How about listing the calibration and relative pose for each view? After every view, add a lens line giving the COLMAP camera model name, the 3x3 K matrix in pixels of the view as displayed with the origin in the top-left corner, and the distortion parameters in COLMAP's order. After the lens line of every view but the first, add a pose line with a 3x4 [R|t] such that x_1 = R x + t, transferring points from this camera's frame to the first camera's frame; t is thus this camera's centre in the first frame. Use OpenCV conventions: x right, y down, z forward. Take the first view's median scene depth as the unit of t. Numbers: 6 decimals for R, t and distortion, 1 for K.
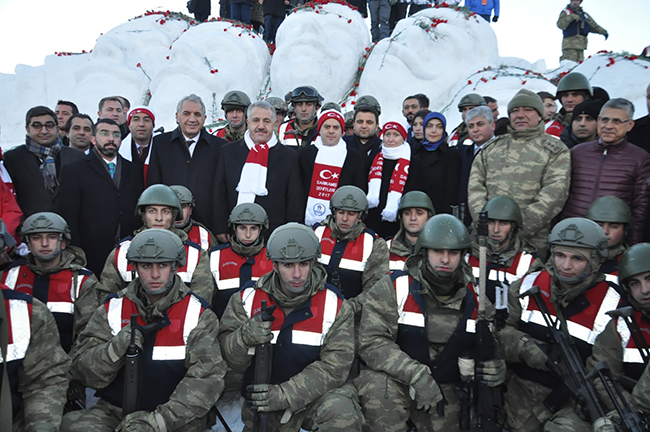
lens RADIAL K [[573.1, 0, 325.0], [0, 573.1, 216.0], [0, 0, 1]] dist [0.048915, -0.010329]
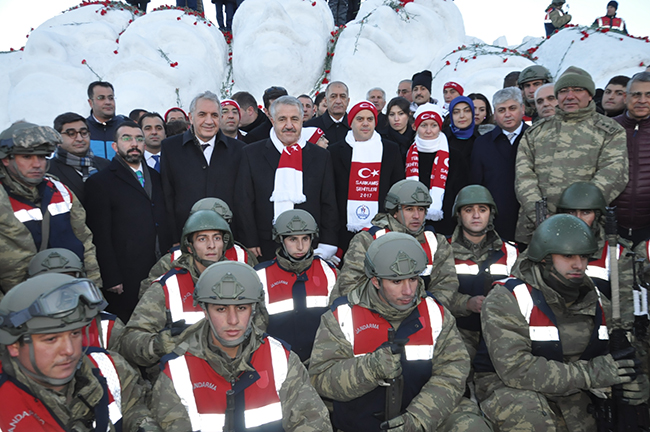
lens RADIAL K [[573.1, 0, 325.0], [0, 573.1, 216.0], [0, 0, 1]] dist [0.048915, -0.010329]
pose [[0.987616, -0.085590, 0.131490, -0.171772], [0.082295, 0.996147, 0.030306, -0.036332], [-0.133577, -0.019110, 0.990854, 0.102757]]
